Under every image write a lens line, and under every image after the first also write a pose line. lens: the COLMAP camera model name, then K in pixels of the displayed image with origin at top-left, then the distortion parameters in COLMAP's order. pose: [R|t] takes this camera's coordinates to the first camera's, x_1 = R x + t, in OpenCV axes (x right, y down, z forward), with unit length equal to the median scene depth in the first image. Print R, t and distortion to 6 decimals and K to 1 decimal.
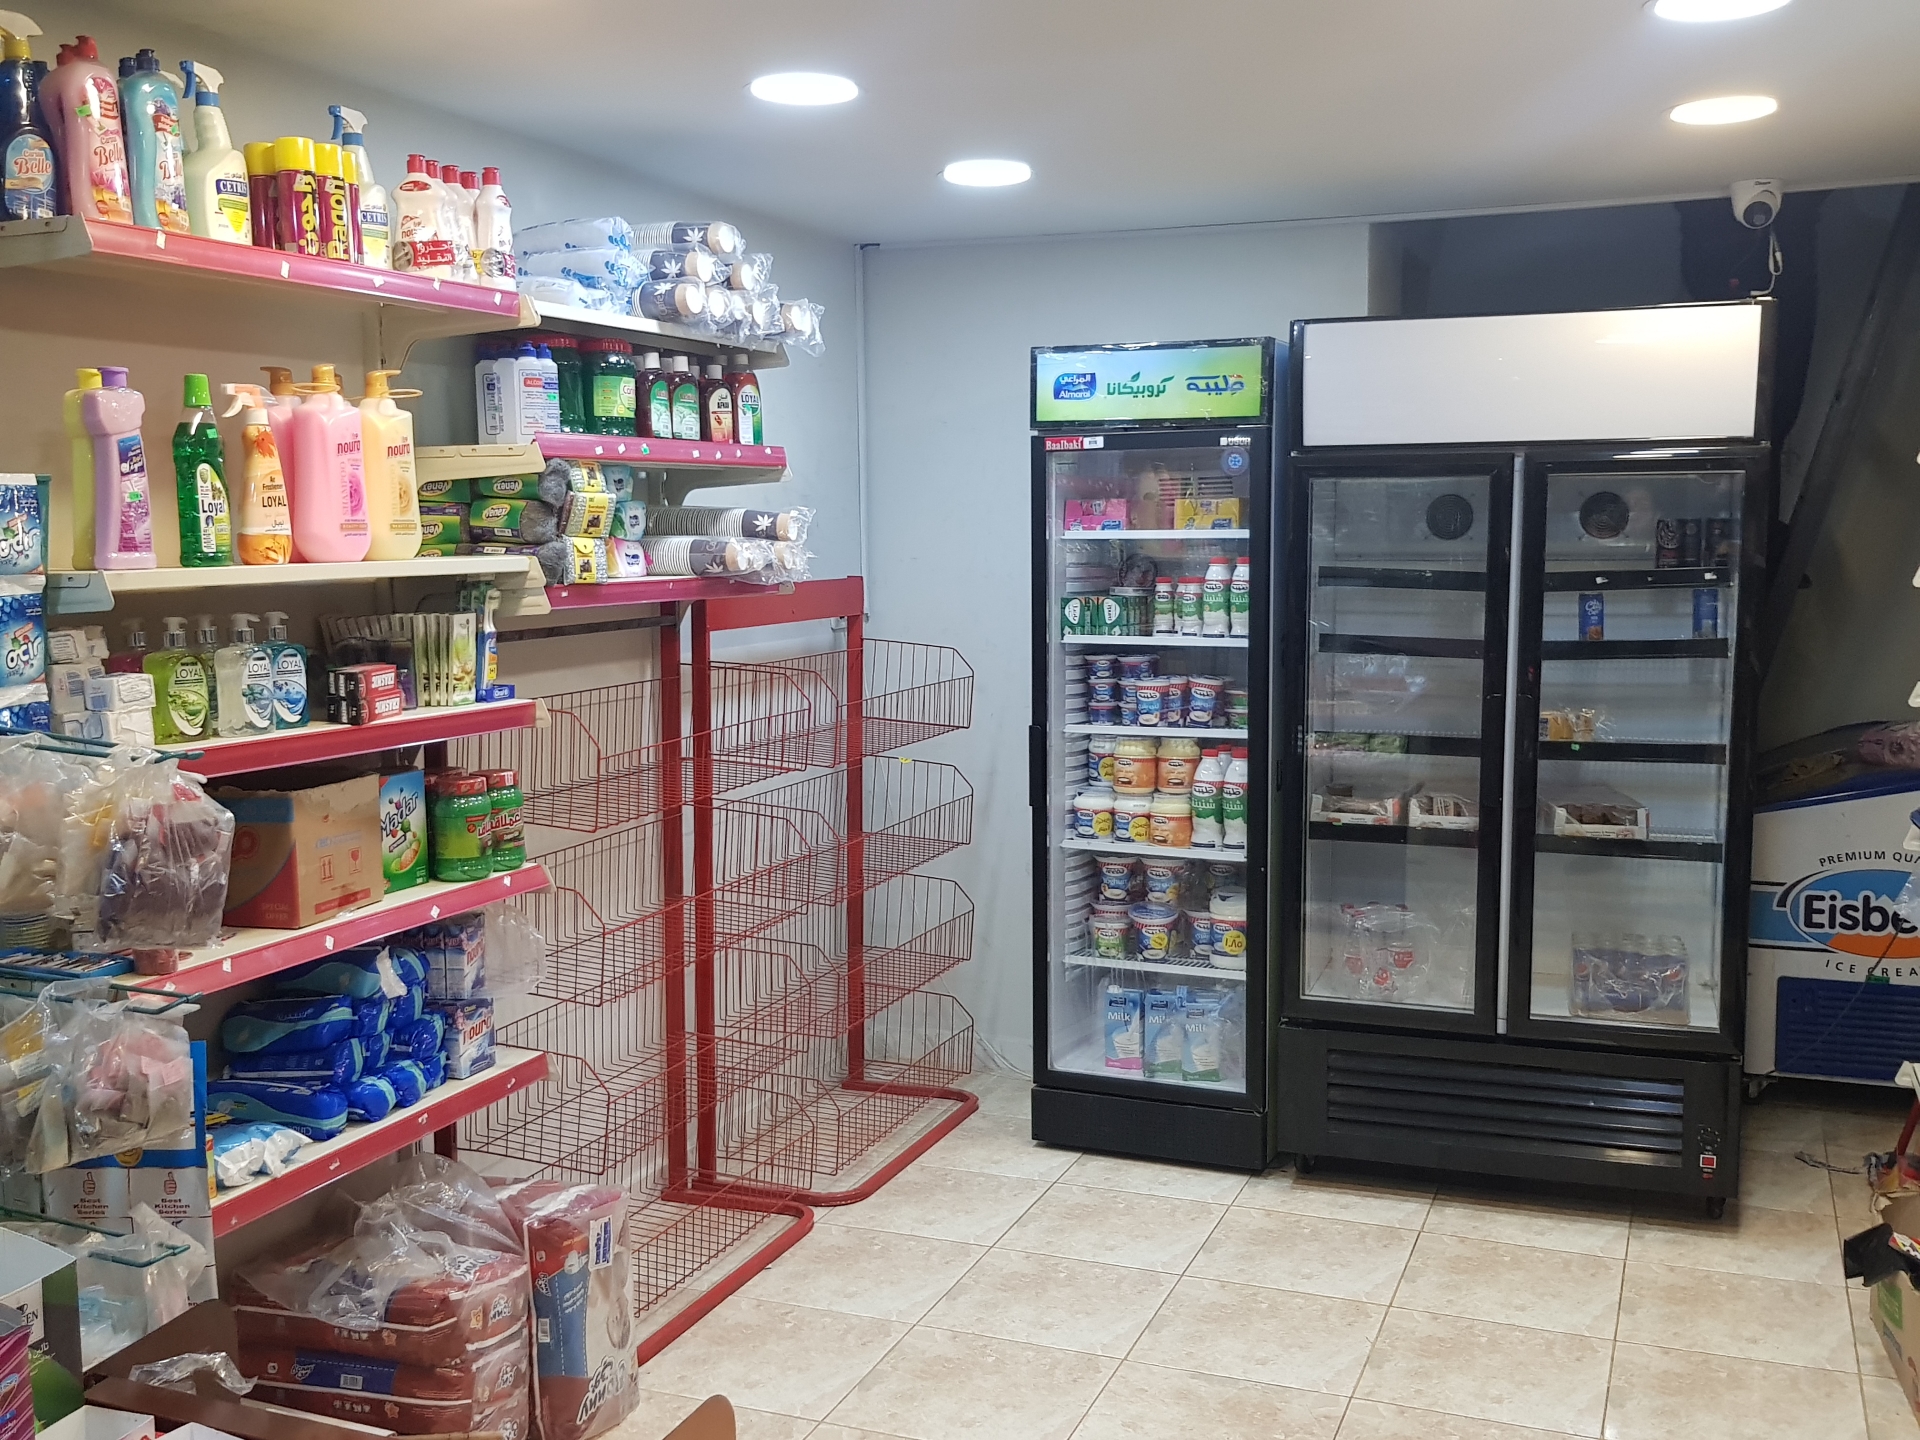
lens RADIAL K [[1908.6, 0, 955.8], [0, 1908.6, 725.2], [0, 0, 1]] dist [0.034632, 0.000000]
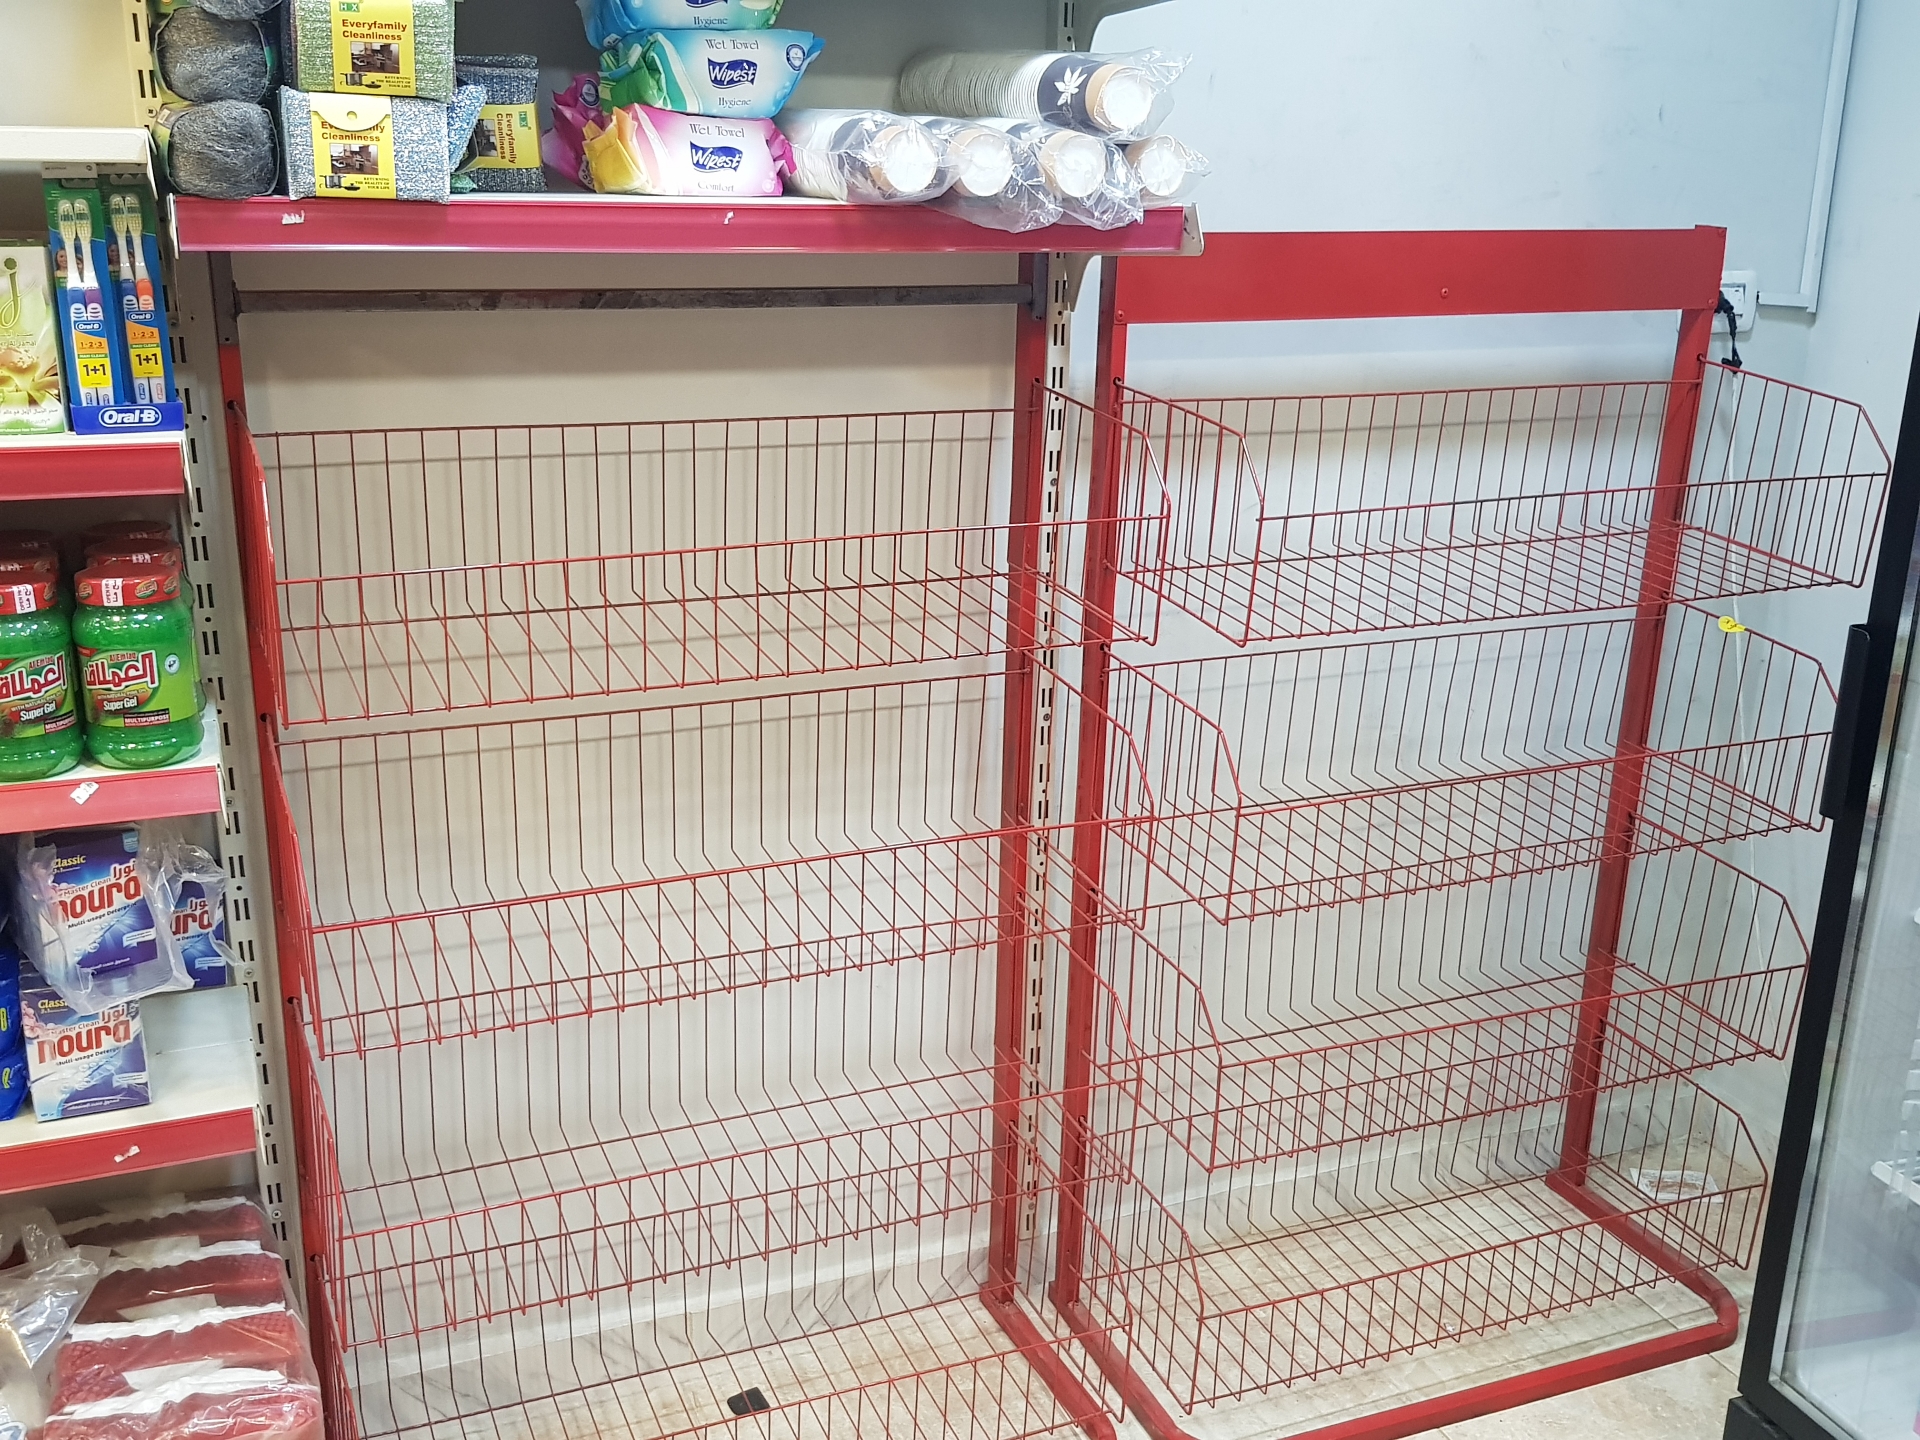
lens RADIAL K [[1908.6, 0, 970.7], [0, 1908.6, 711.0], [0, 0, 1]] dist [0.034632, 0.000000]
pose [[0.694168, 0.232719, -0.681156, 0.255672], [-0.101261, 0.968456, 0.227680, -0.074827], [0.712655, -0.089074, 0.695837, 0.770120]]
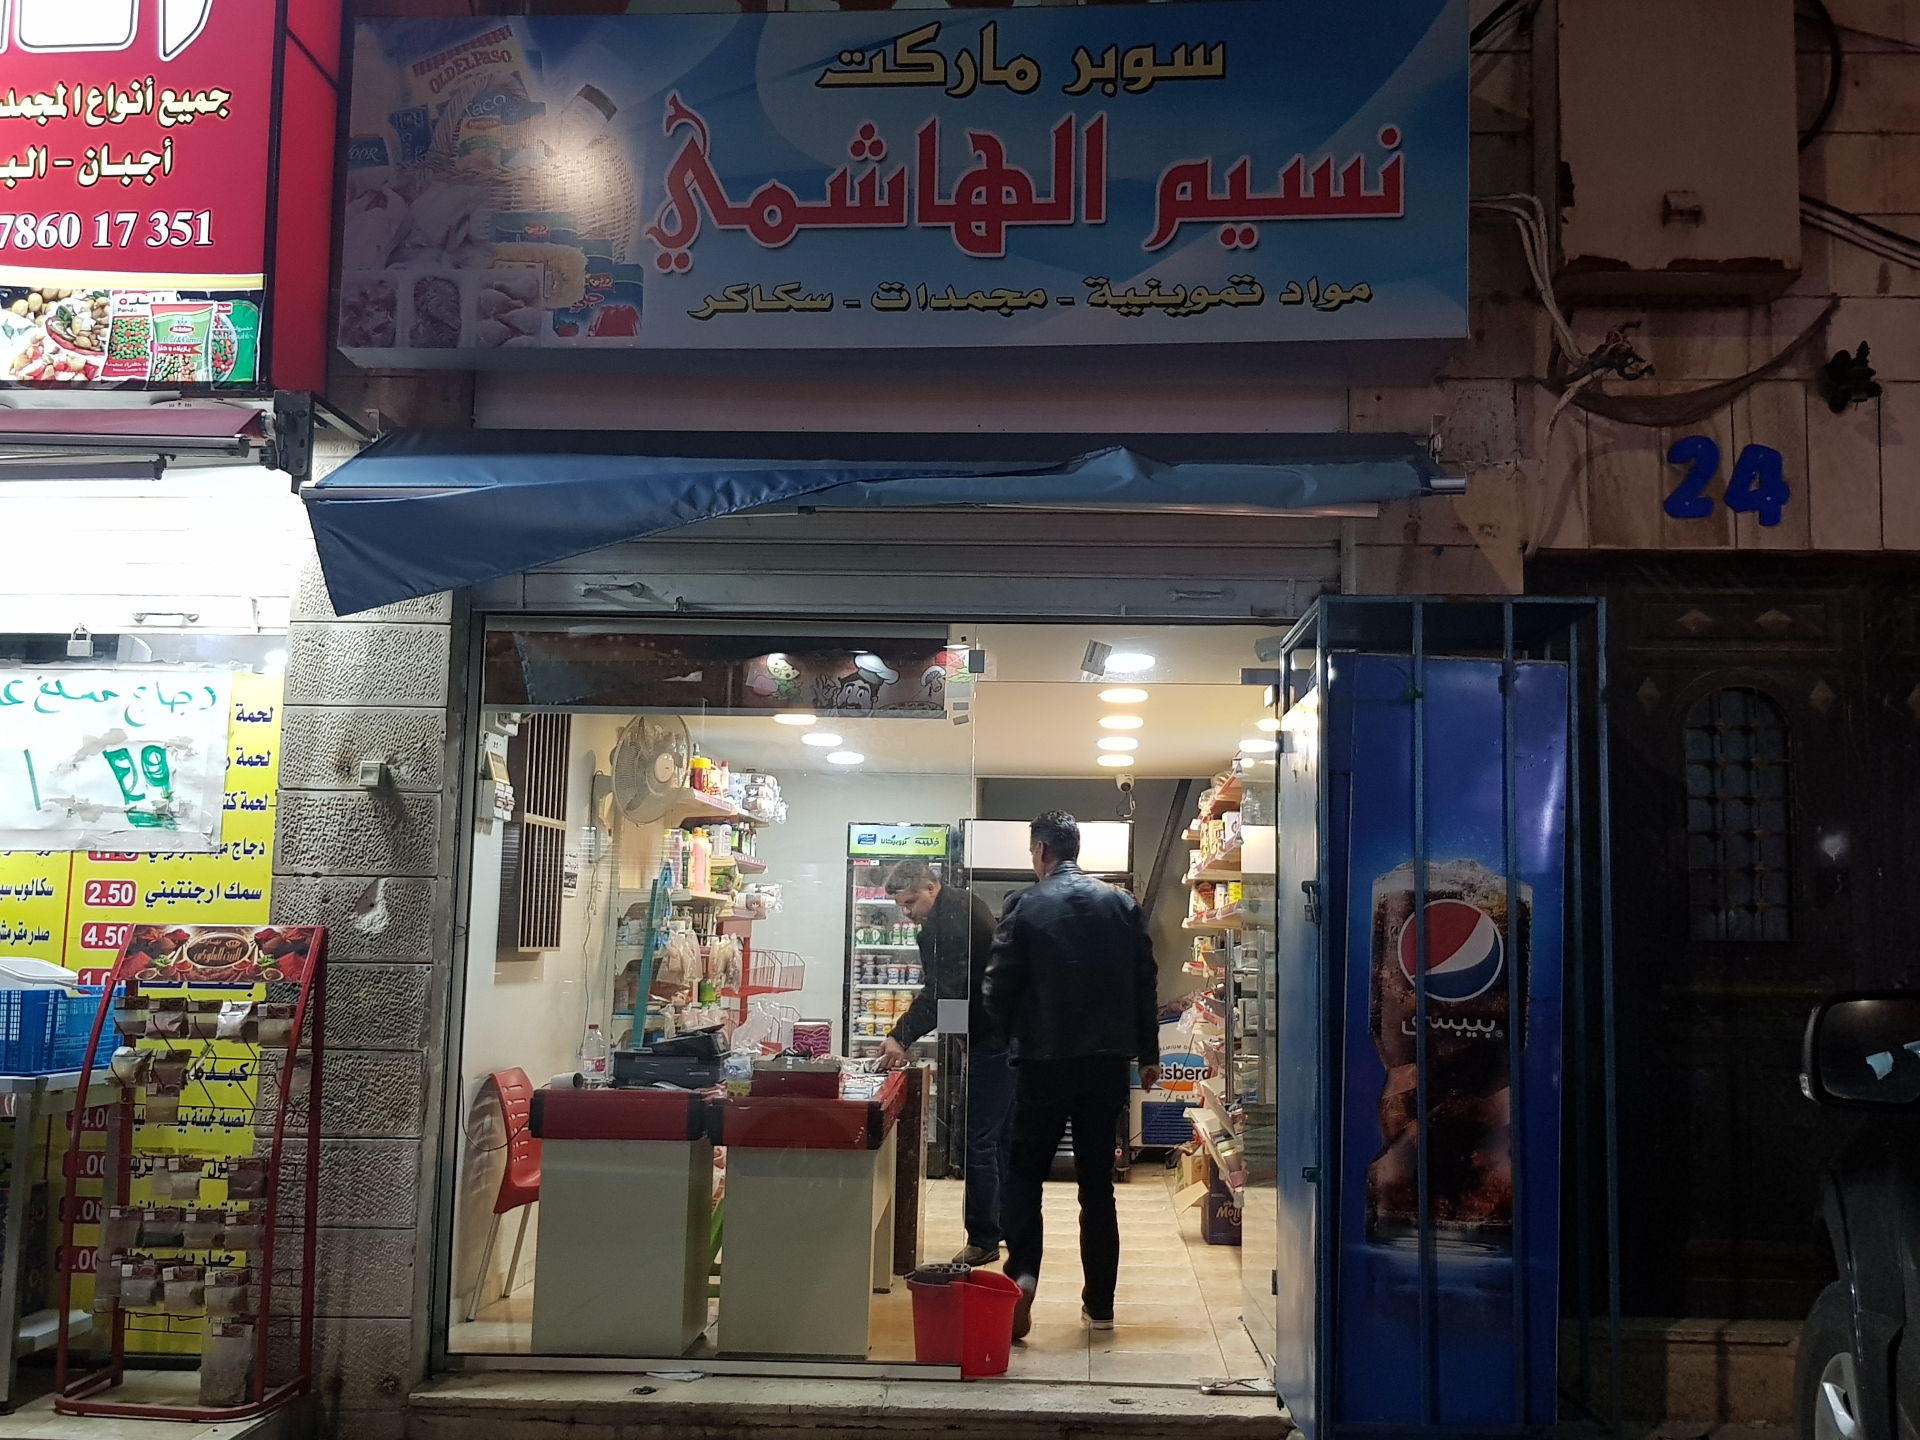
lens RADIAL K [[1908.6, 0, 1003.7], [0, 1908.6, 707.8], [0, 0, 1]] dist [0.034632, 0.000000]
pose [[0.942914, 0.067366, 0.326152, -0.743467], [0.009836, 0.973268, -0.229461, 0.278616], [-0.332892, 0.219570, 0.917045, -1.689923]]
